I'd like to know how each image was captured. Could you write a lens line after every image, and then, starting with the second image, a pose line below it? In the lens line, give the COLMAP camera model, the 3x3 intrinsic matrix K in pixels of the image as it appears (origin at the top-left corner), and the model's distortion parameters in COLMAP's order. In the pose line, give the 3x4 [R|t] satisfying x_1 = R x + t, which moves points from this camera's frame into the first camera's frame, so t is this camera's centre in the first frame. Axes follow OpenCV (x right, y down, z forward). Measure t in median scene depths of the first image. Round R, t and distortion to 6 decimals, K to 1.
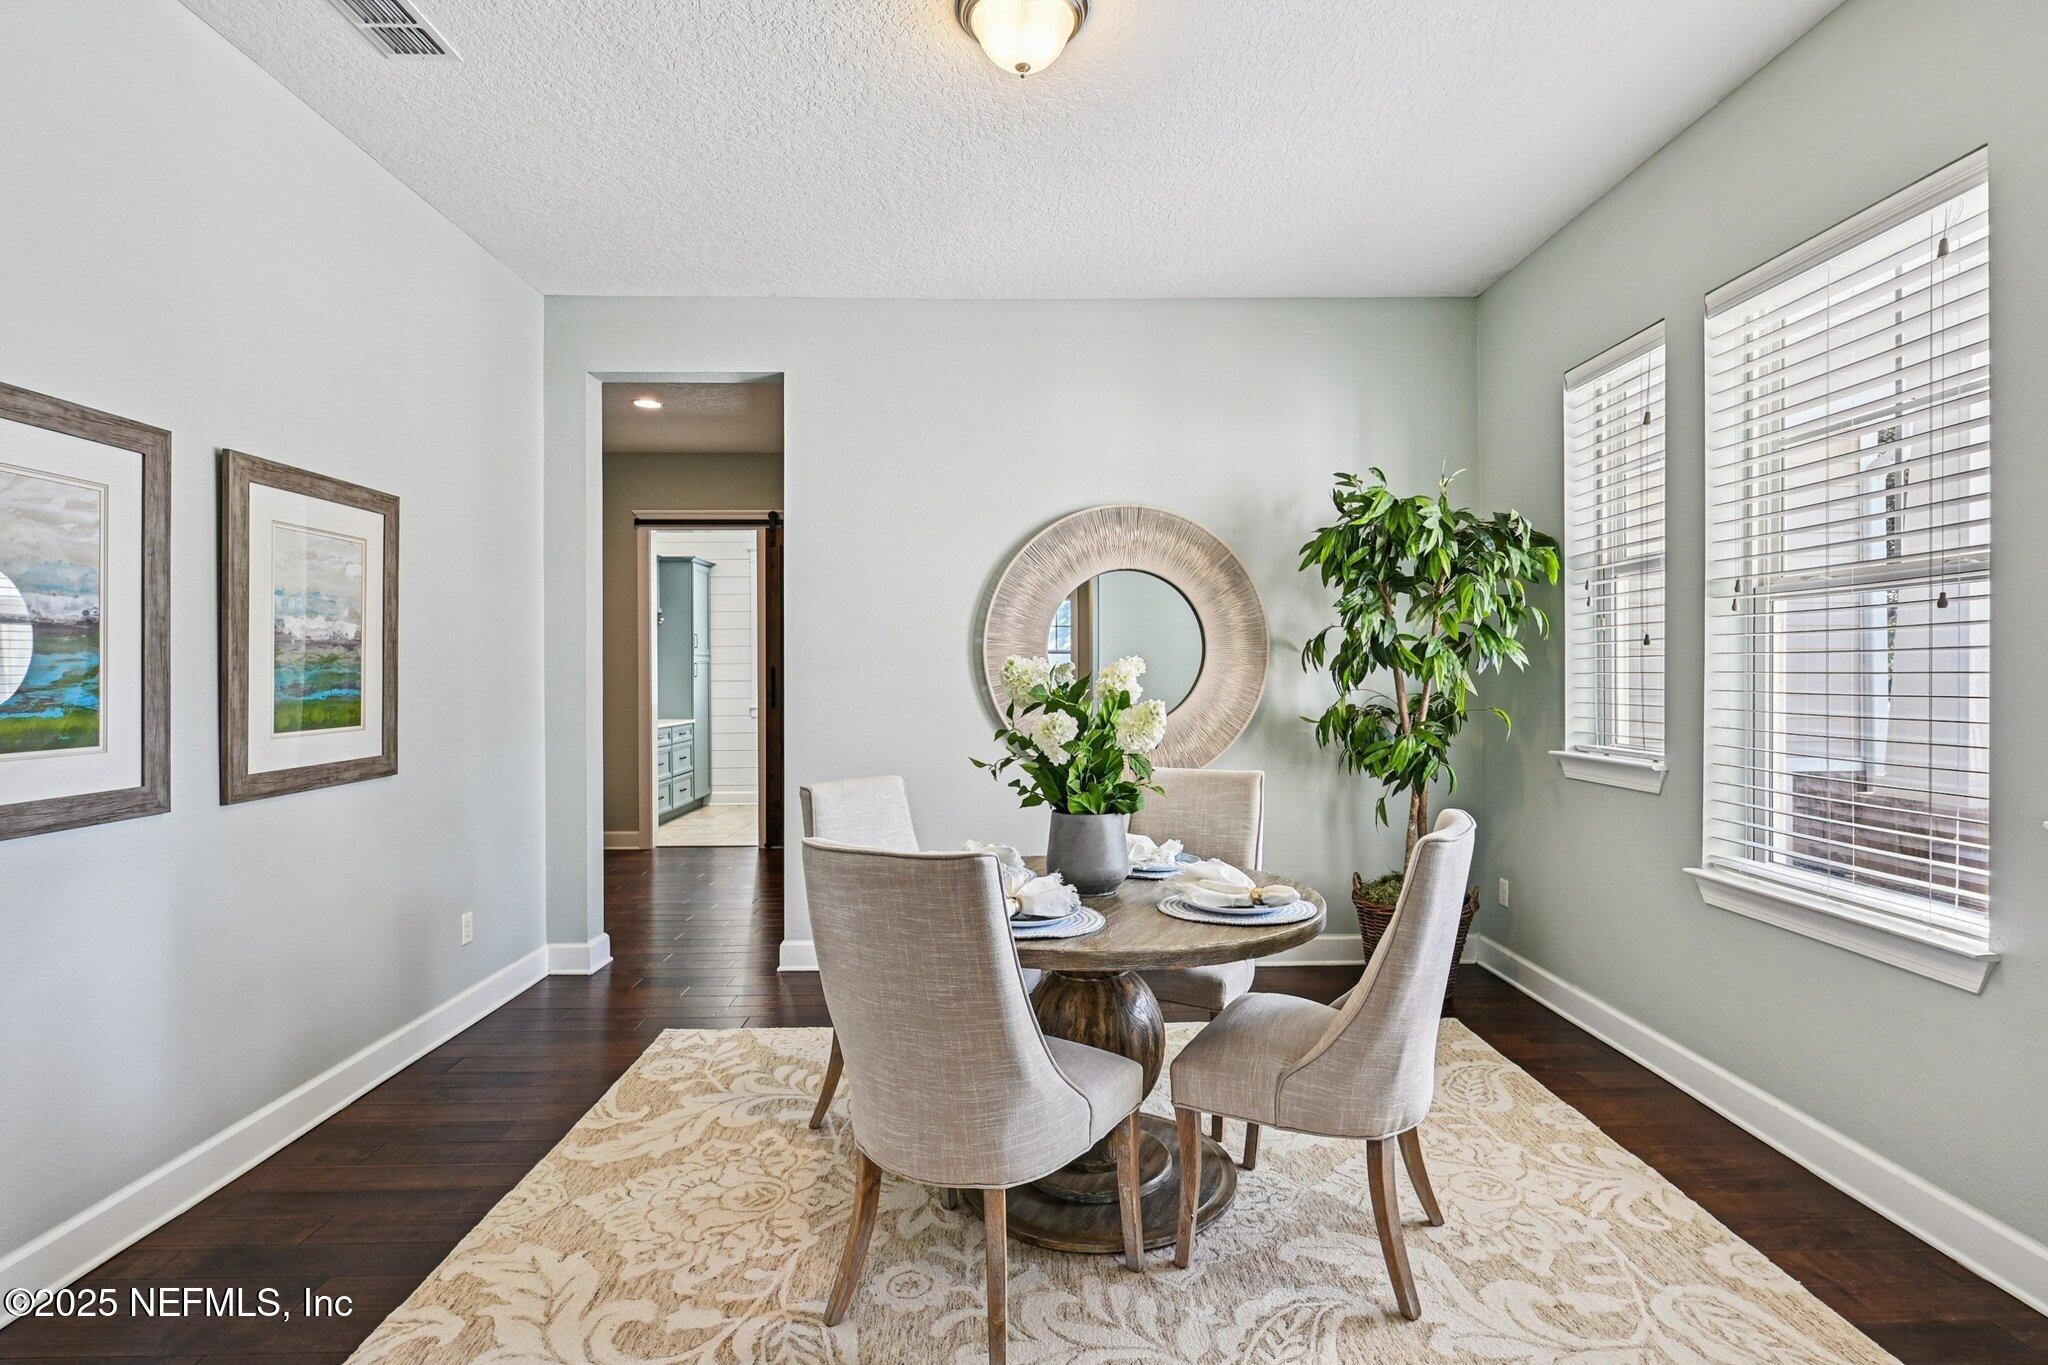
lens RADIAL K [[990.0, 0, 1021.7], [0, 990.0, 673.4], [0, 0, 1]] dist [0.001281, -0.000850]
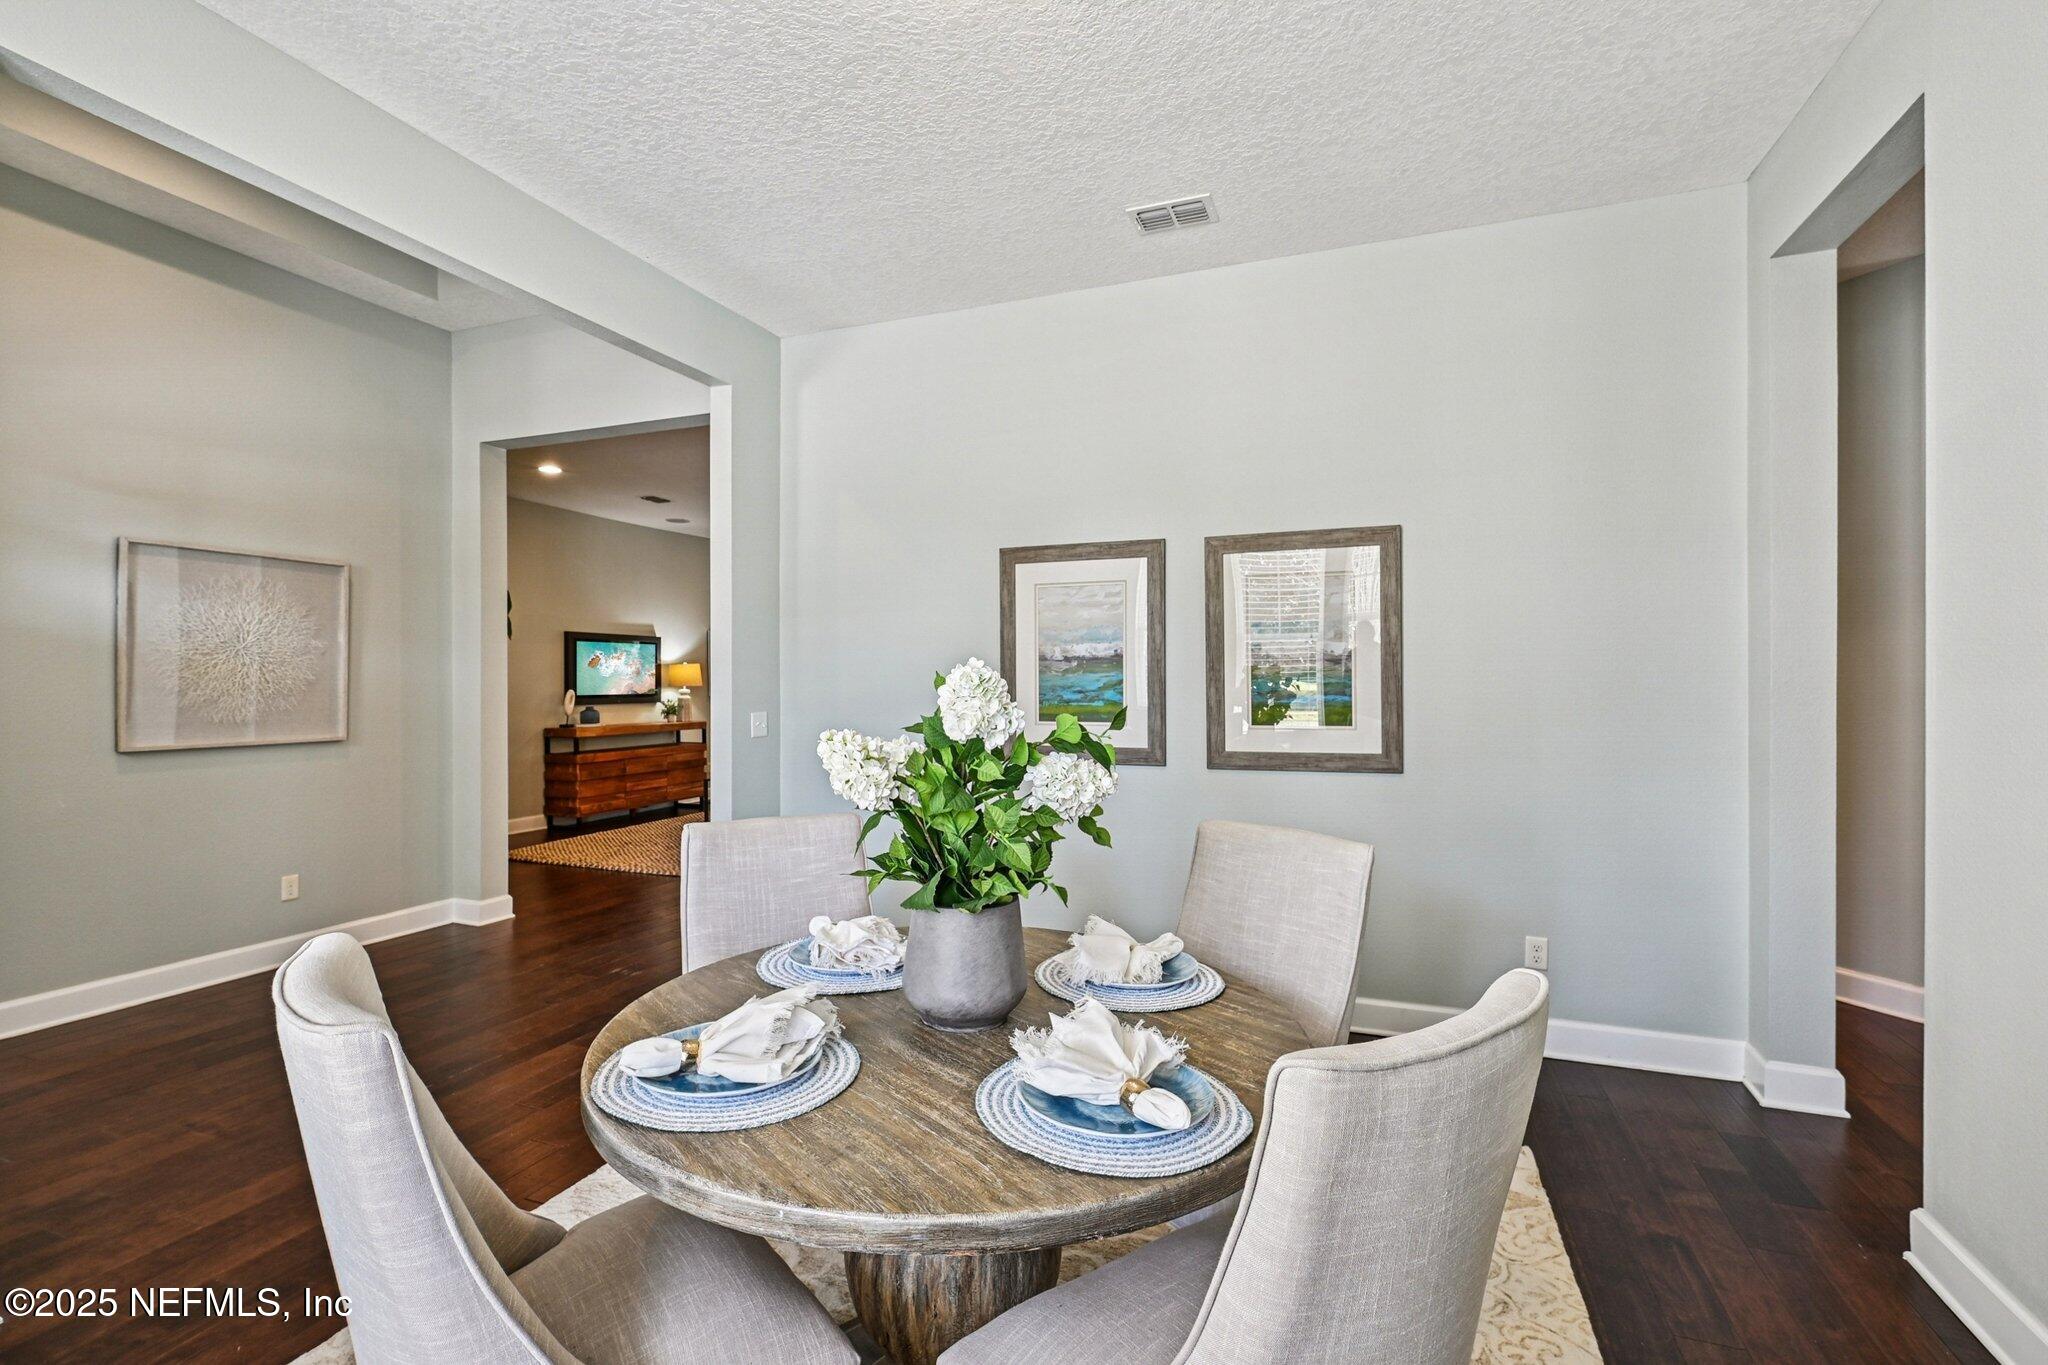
lens RADIAL K [[928.6, 0, 1027.1], [0, 928.6, 682.9], [0, 0, 1]] dist [0.003390, -0.001991]
pose [[-0.363291, -0.000335, -0.931676, 0.577262], [0.000989, 0.999999, -0.000745, 0.000243], [0.931675, -0.001192, -0.363290, 1.138129]]
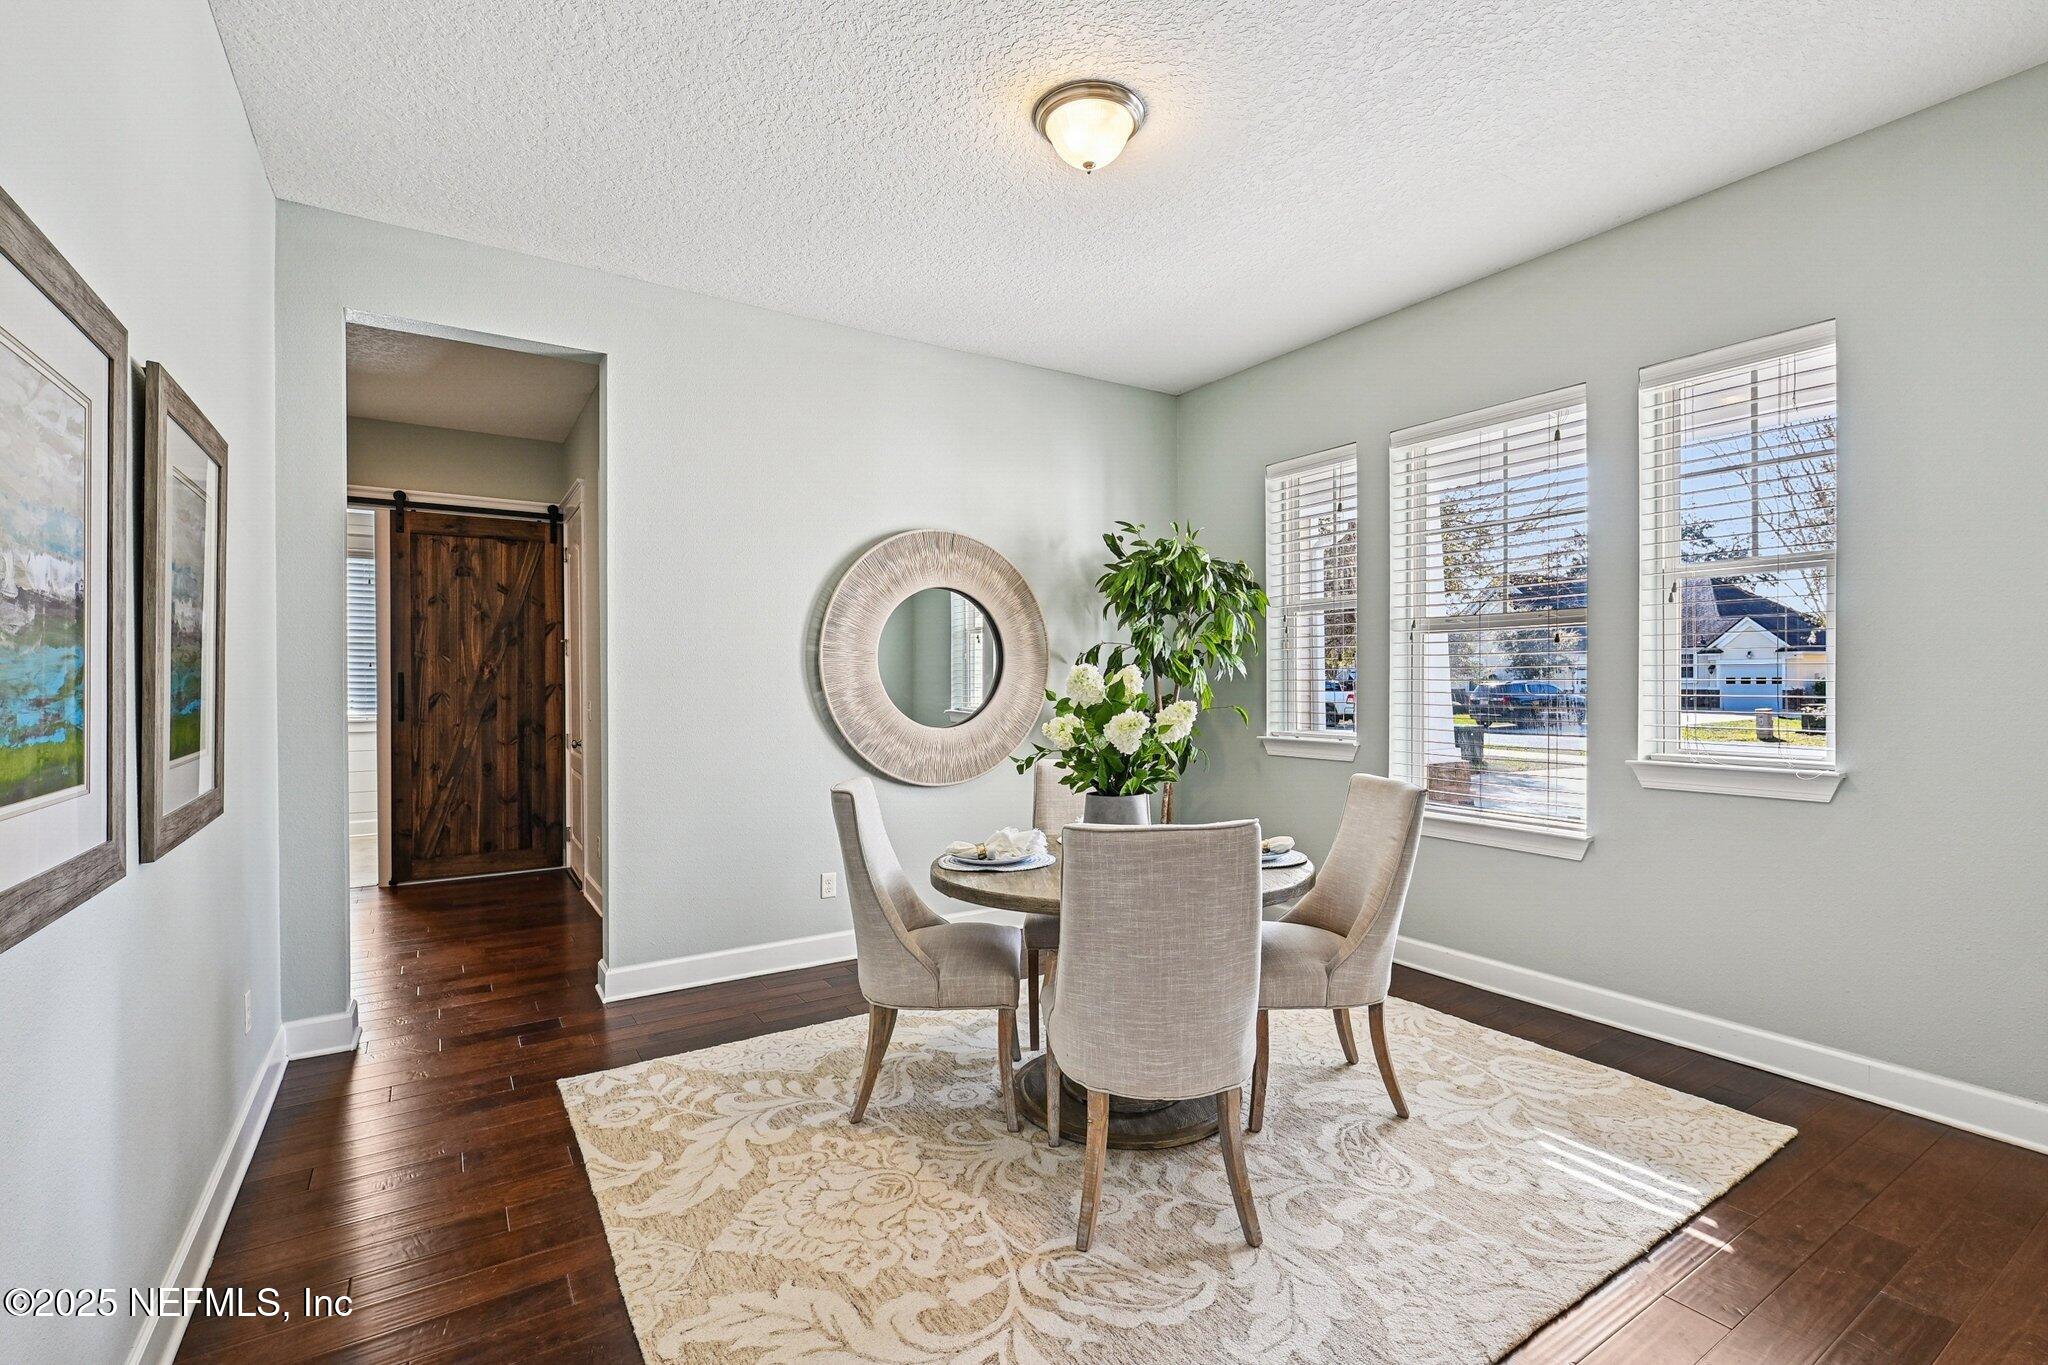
lens RADIAL K [[928.6, 0, 1021.7], [0, 928.6, 683.8], [0, 0, 1]] dist [0.003390, -0.001991]
pose [[0.846407, -0.001126, 0.532536, -0.570461], [0.000014, 0.999998, 0.002093, 0.002605], [-0.532537, -0.001764, 0.846405, 0.093497]]
